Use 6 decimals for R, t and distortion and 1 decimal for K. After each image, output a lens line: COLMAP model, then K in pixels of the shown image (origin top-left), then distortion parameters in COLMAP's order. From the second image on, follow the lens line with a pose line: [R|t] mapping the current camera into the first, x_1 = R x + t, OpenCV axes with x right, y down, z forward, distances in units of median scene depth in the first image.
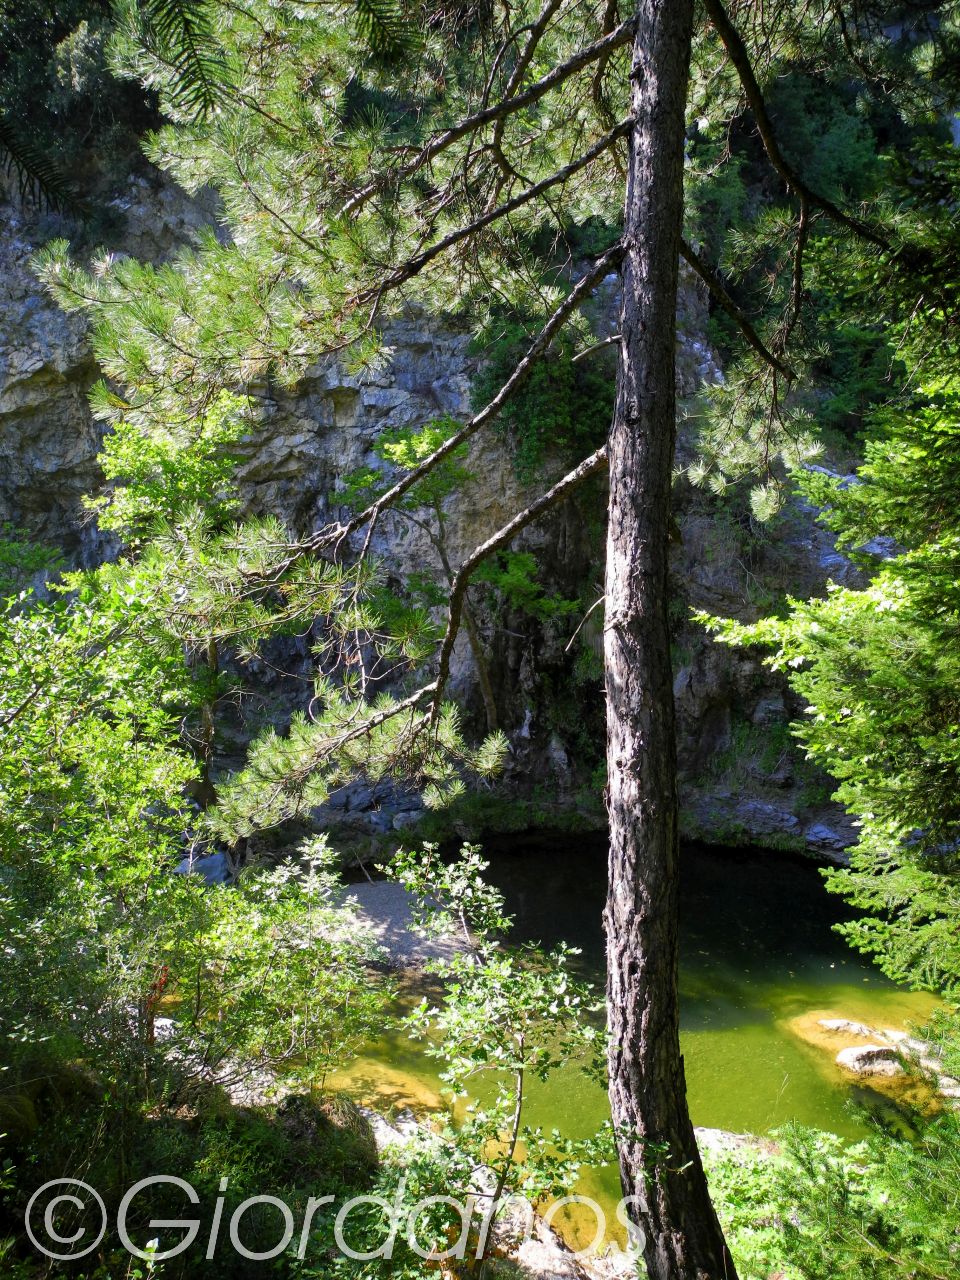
lens RADIAL K [[1037.7, 0, 478.9], [0, 1037.7, 633.3], [0, 0, 1]] dist [-0.146627, 0.112920]
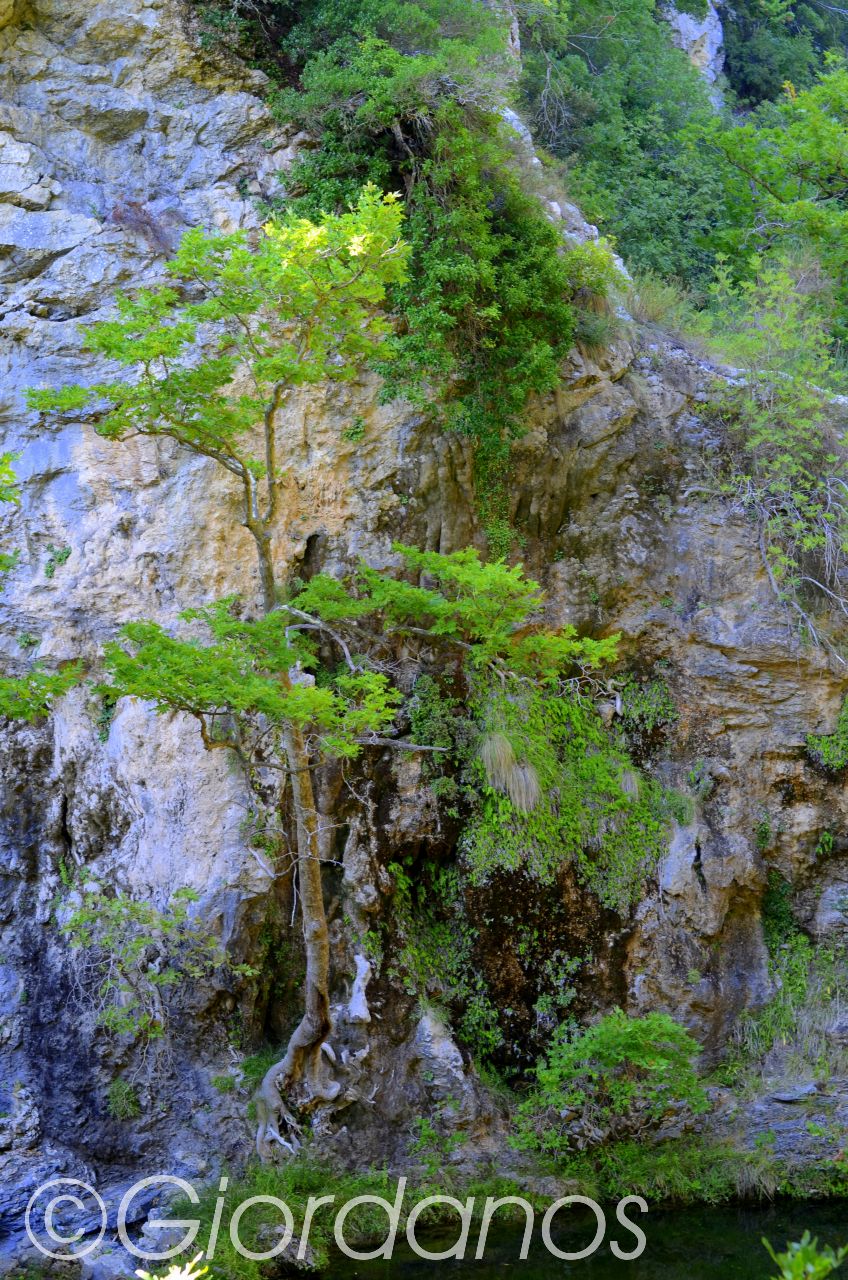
lens RADIAL K [[1898.9, 0, 420.9], [0, 1898.9, 635.0], [0, 0, 1]] dist [-0.072261, 0.000000]
pose [[0.915651, -0.021694, 0.401389, -0.261266], [0.094111, 0.982360, -0.161592, 0.077094], [-0.390803, 0.185737, 0.901540, 0.259200]]
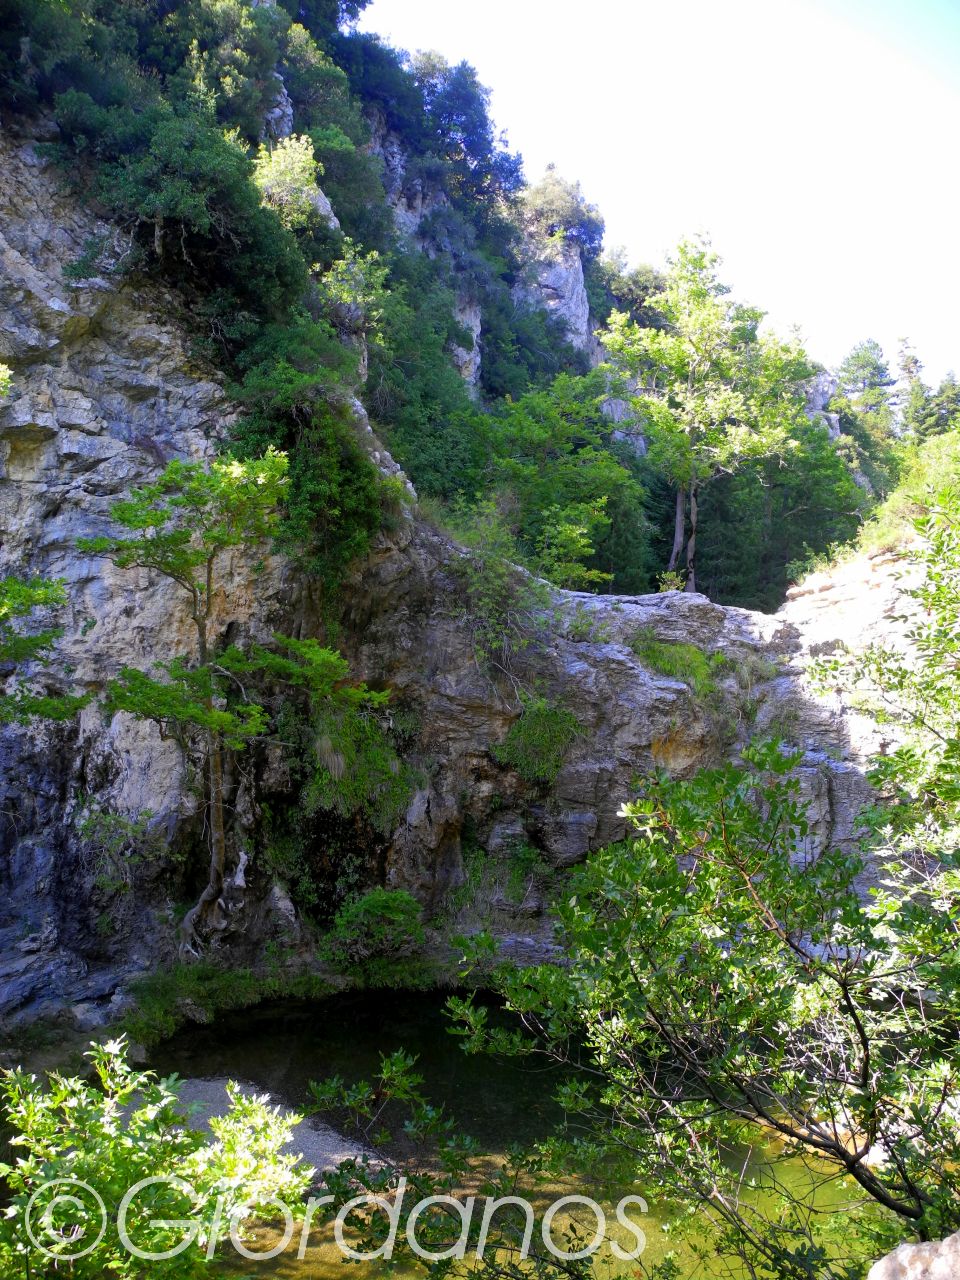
lens RADIAL K [[1037.7, 0, 469.9], [0, 1037.7, 633.8], [0, 0, 1]] dist [-0.146627, 0.112920]
pose [[0.836222, 0.054149, 0.545711, -0.261661], [0.056943, 0.981160, -0.184614, 0.068624], [-0.545426, 0.185453, 0.817384, 0.237523]]
